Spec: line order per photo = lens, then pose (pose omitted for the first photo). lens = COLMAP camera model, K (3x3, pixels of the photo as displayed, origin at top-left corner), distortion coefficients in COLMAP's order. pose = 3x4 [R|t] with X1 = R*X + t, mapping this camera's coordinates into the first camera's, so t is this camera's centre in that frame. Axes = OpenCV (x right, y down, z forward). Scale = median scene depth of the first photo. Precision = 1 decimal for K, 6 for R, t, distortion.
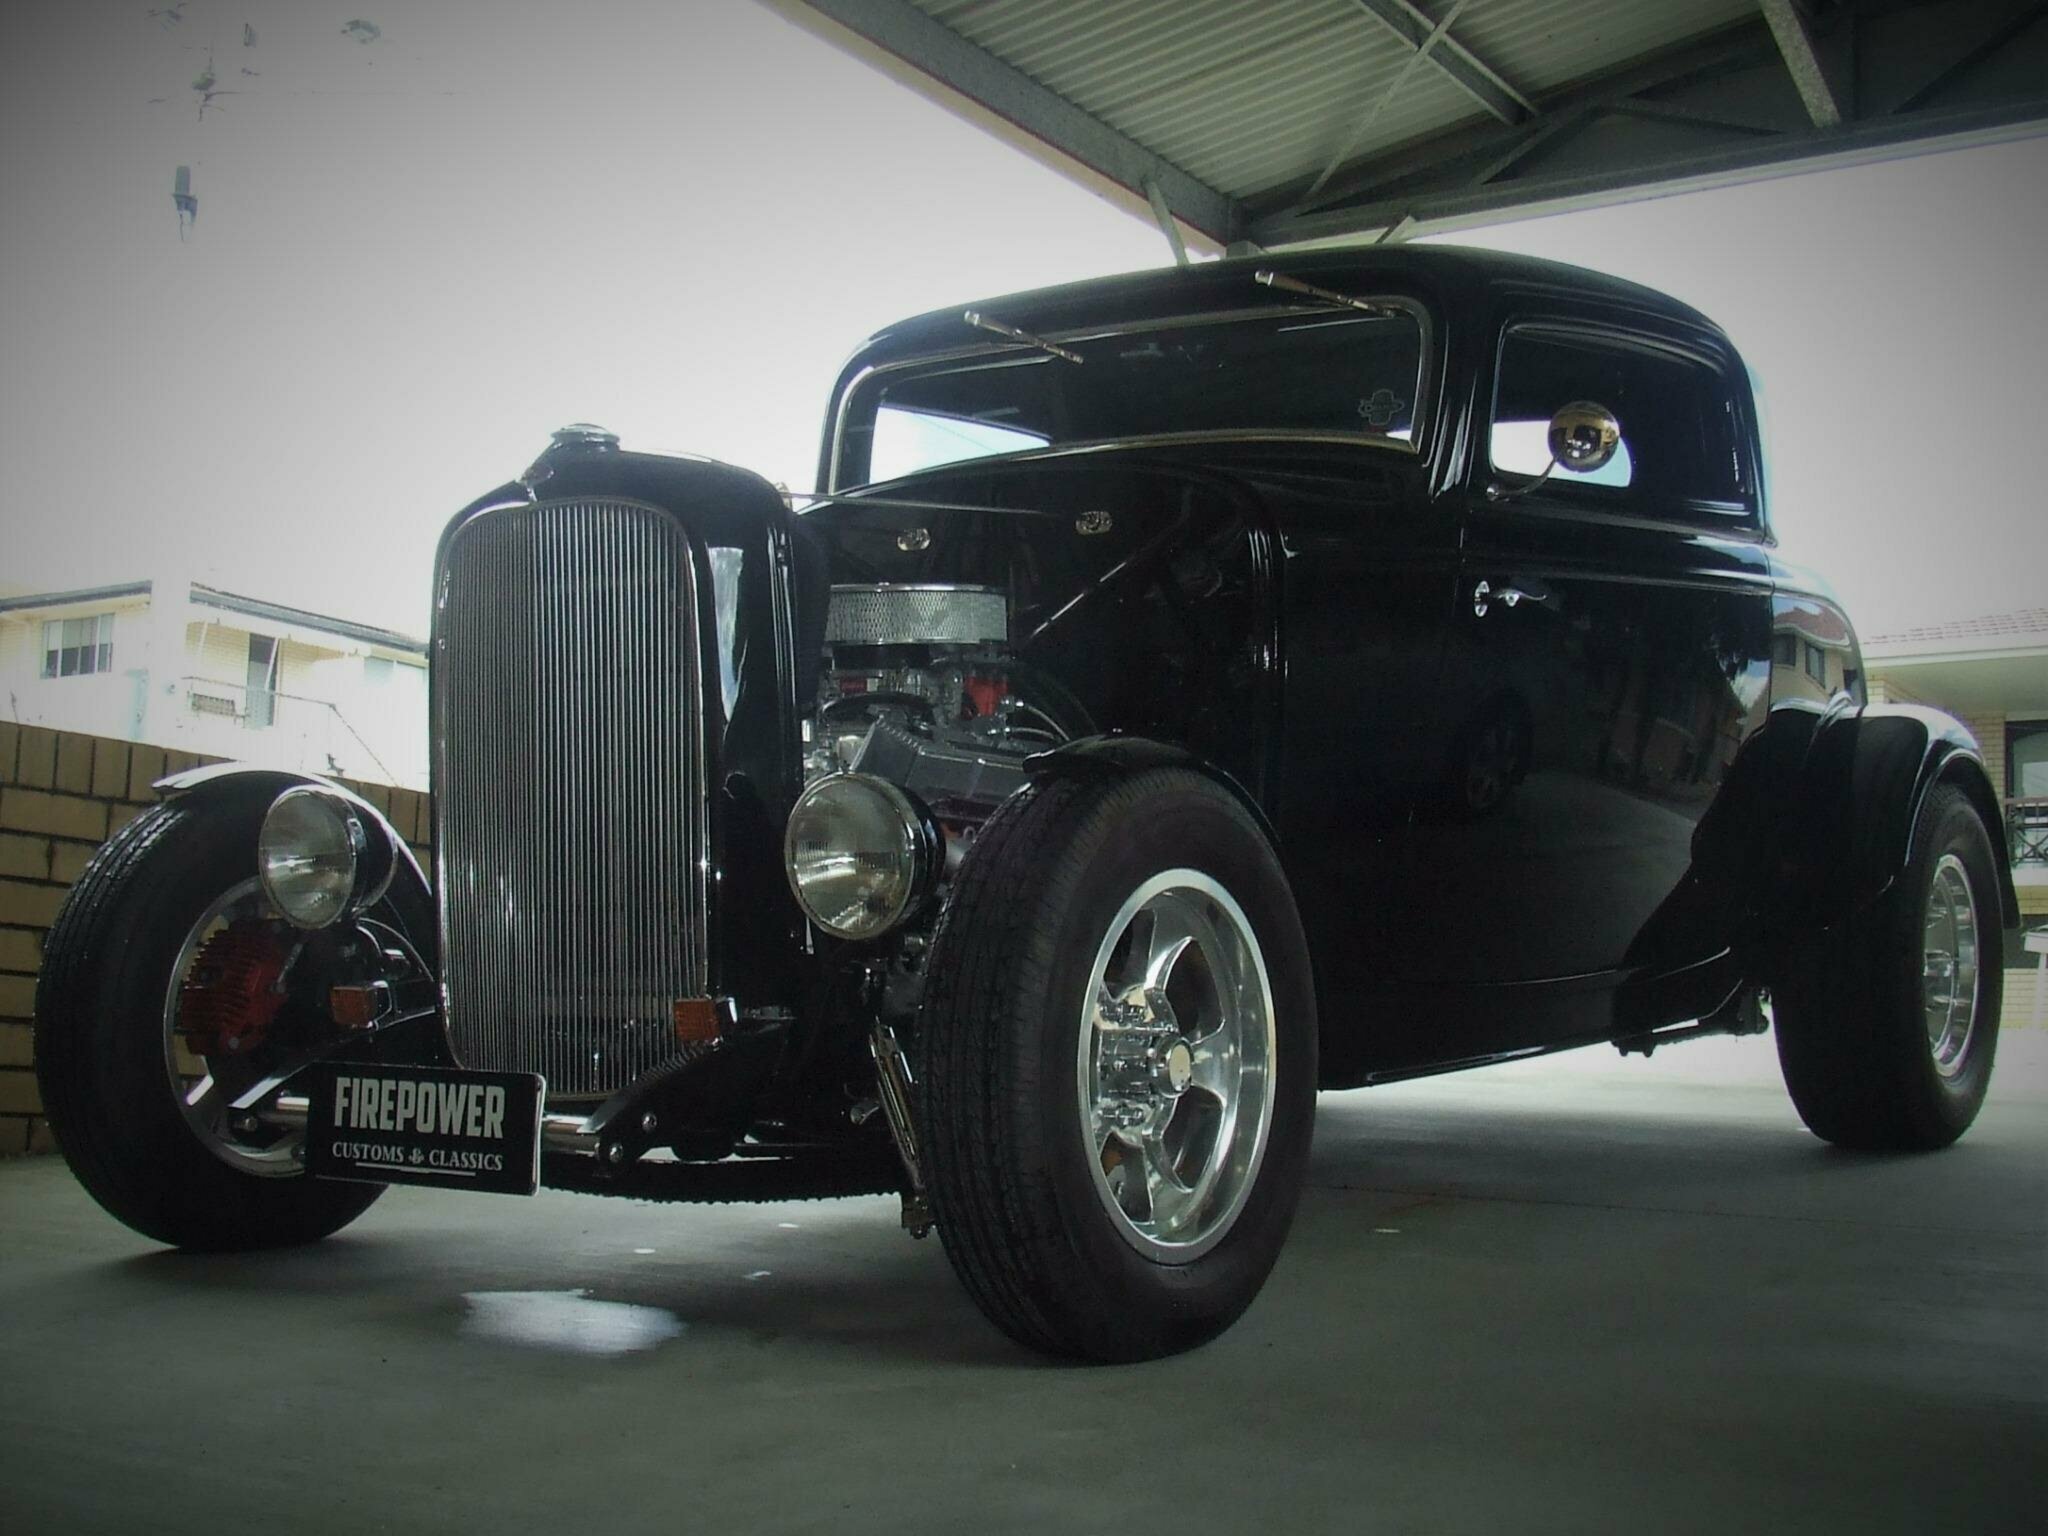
lens RADIAL K [[2736.6, 0, 993.7], [0, 2736.6, 856.6], [0, 0, 1]] dist [-0.091089, 0.000000]
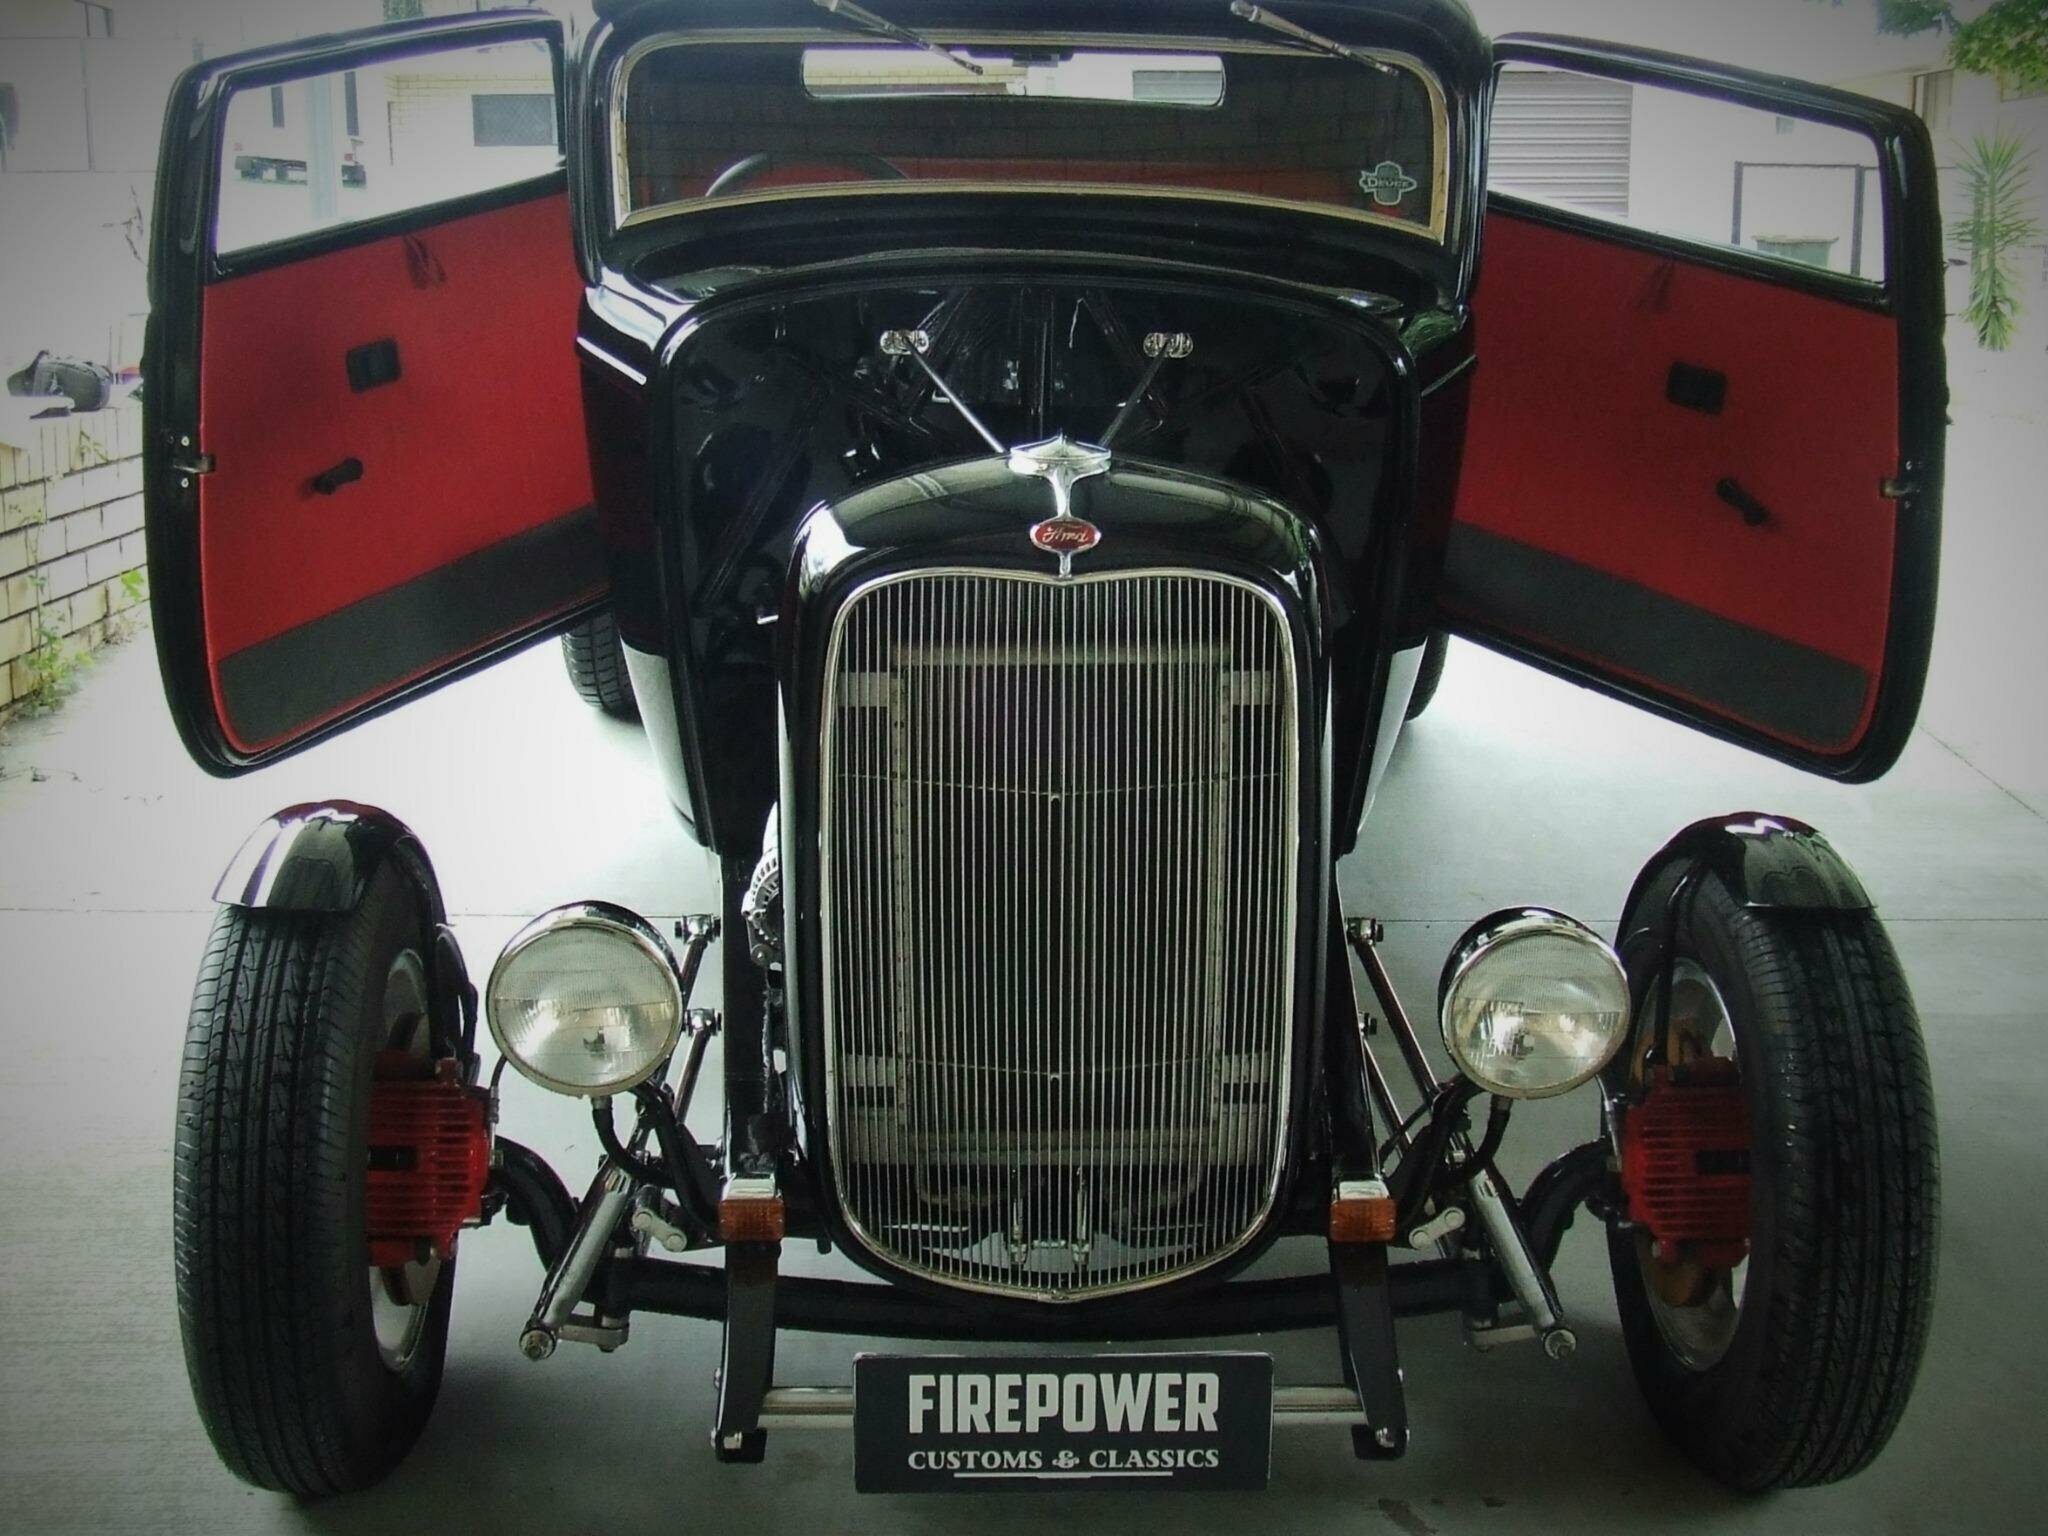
lens RADIAL K [[2651.4, 0, 1001.2], [0, 2651.4, 769.2], [0, 0, 1]] dist [-0.085142, 0.000000]
pose [[0.805307, -0.165484, 0.569294, -0.620561], [-0.016082, 0.953803, 0.300002, -0.306407], [-0.592640, -0.250749, 0.765443, 0.467079]]
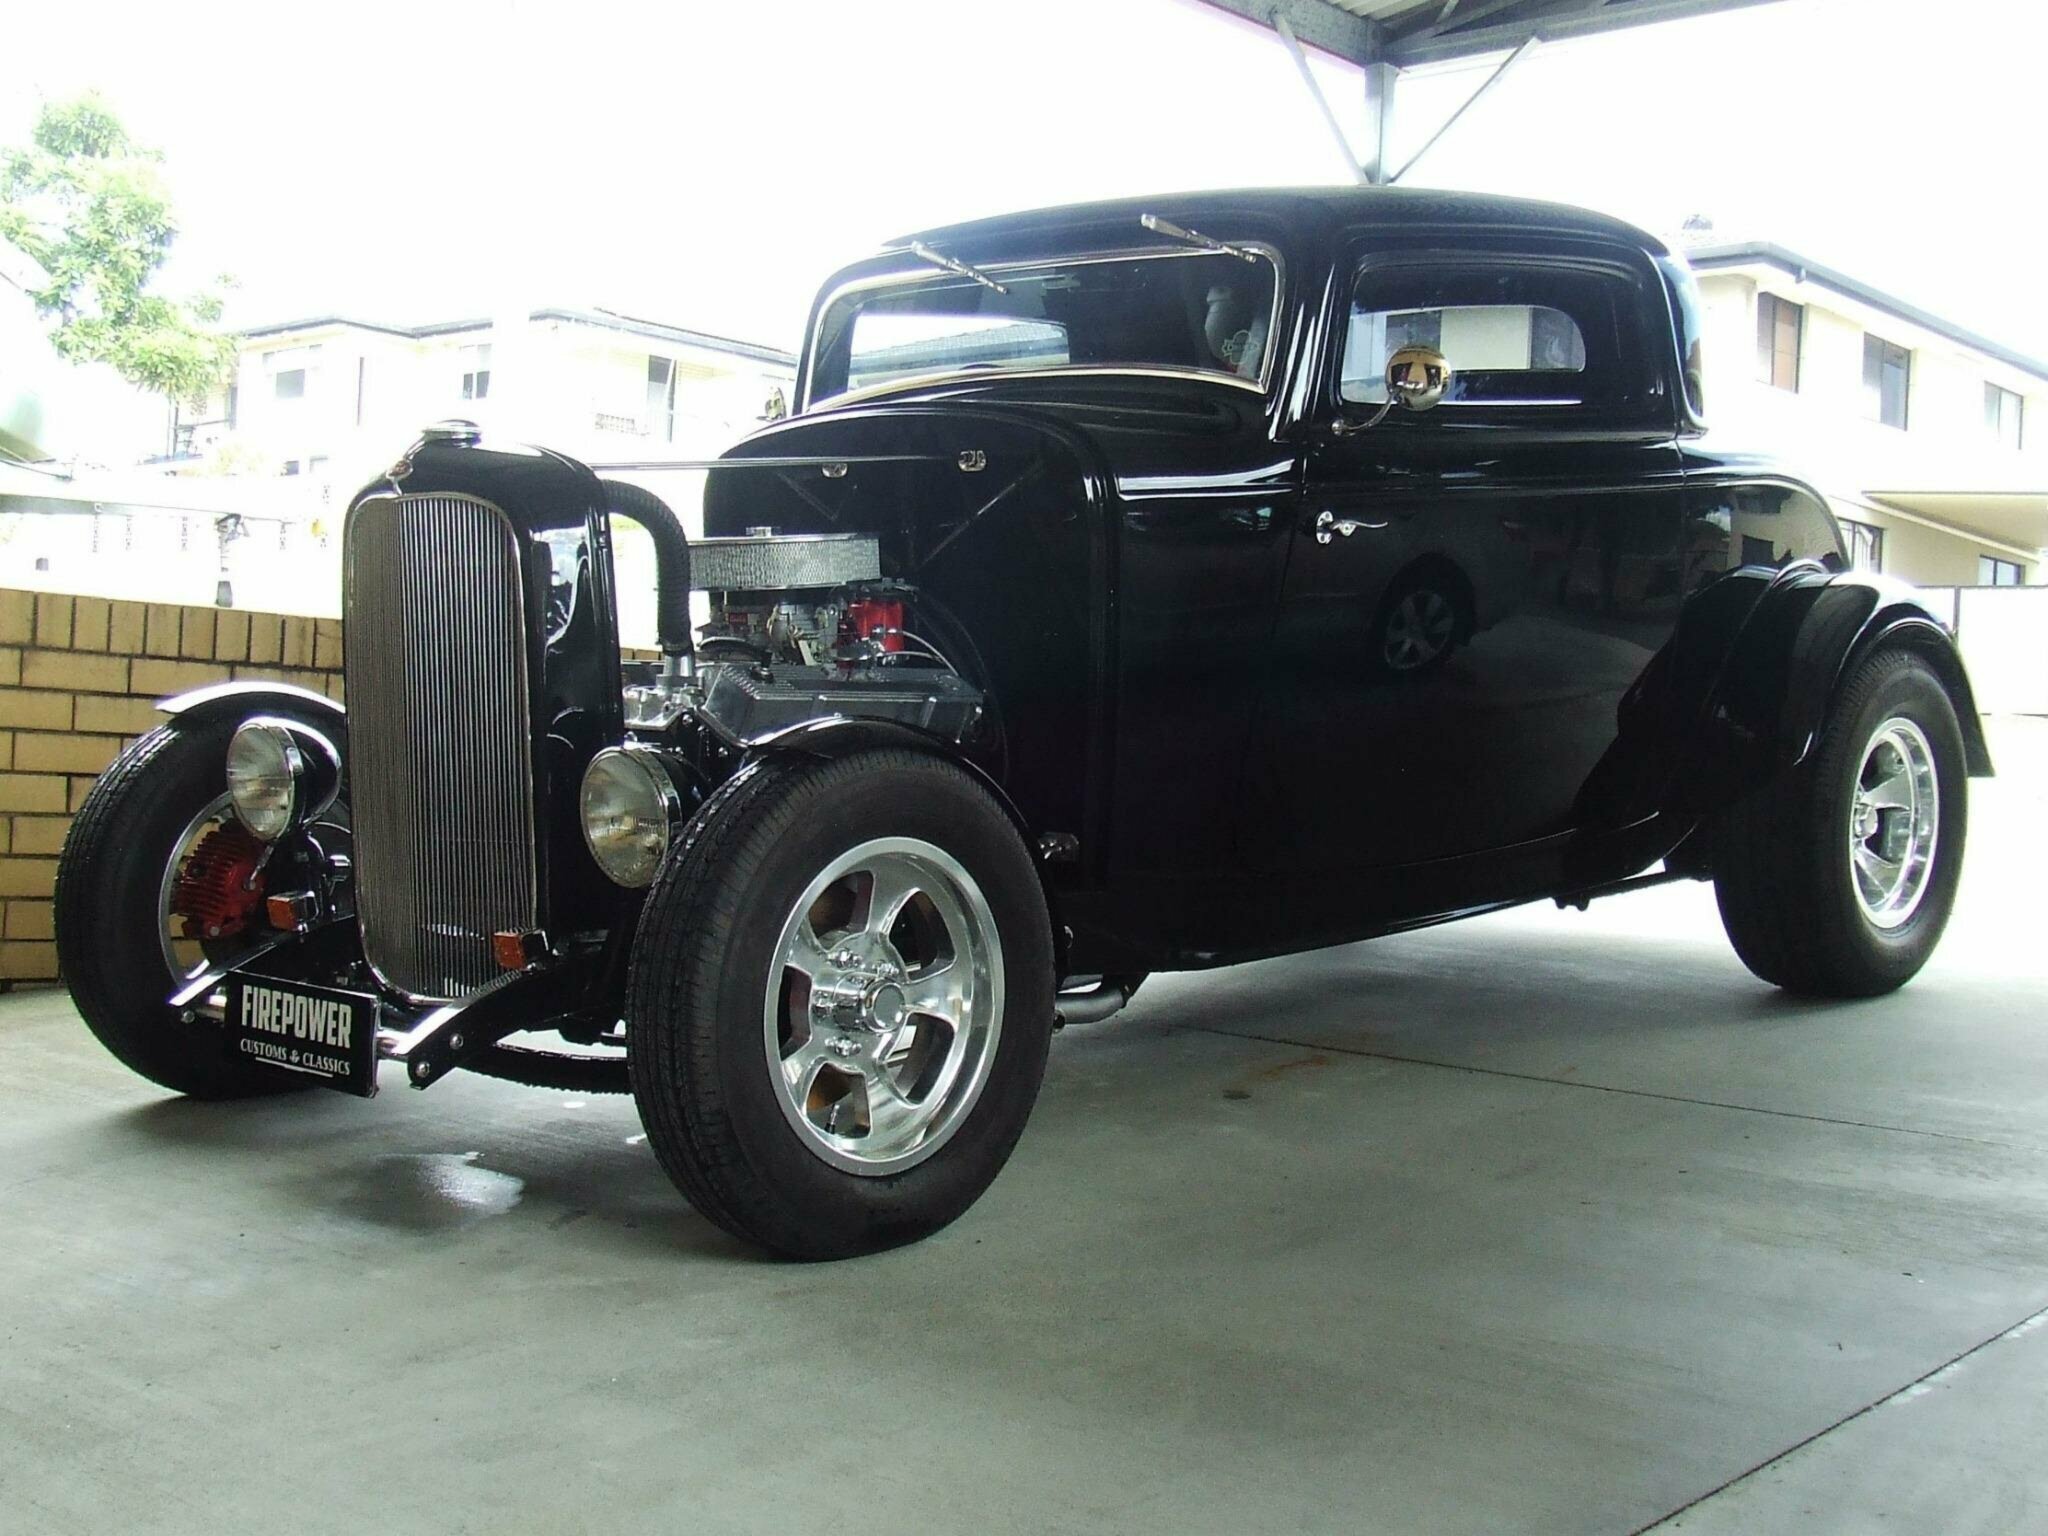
lens RADIAL K [[2651.4, 0, 1012.8], [0, 2651.4, 769.3], [0, 0, 1]] dist [-0.085142, 0.000000]
pose [[0.989381, 0.007104, -0.145173, 0.264781], [0.005087, 0.996501, 0.083431, -0.109770], [0.145257, -0.083284, 0.985882, -0.086648]]
